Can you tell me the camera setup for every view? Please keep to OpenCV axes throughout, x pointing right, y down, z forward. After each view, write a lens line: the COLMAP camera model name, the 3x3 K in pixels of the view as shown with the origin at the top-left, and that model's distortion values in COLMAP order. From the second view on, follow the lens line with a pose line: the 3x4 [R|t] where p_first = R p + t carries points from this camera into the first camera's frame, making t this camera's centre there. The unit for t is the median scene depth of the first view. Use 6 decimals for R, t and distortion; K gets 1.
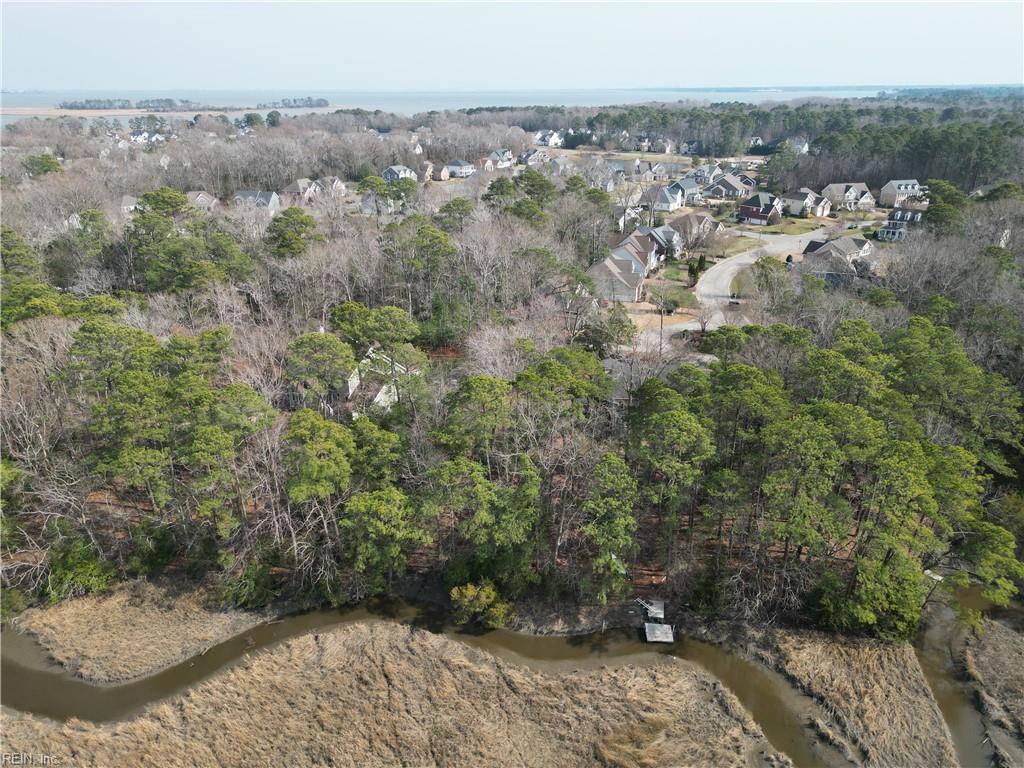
lens RADIAL K [[742.6, 0, 512.0], [0, 742.6, 384.0], [0, 0, 1]] dist [0.075192, -0.099866]
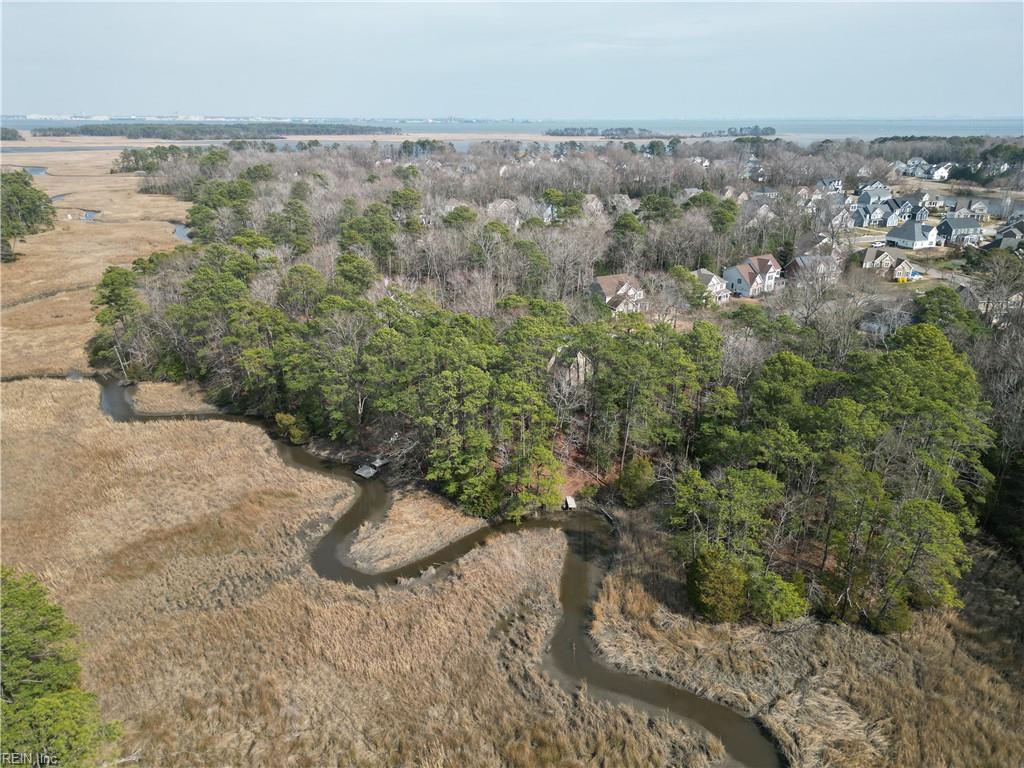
lens RADIAL K [[742.6, 0, 512.0], [0, 742.6, 384.0], [0, 0, 1]] dist [0.075192, -0.099866]
pose [[0.814189, 0.196103, -0.546479, 0.172068], [-0.214148, 0.976300, 0.031288, 0.005923], [0.539663, 0.091553, 0.836888, -0.019290]]
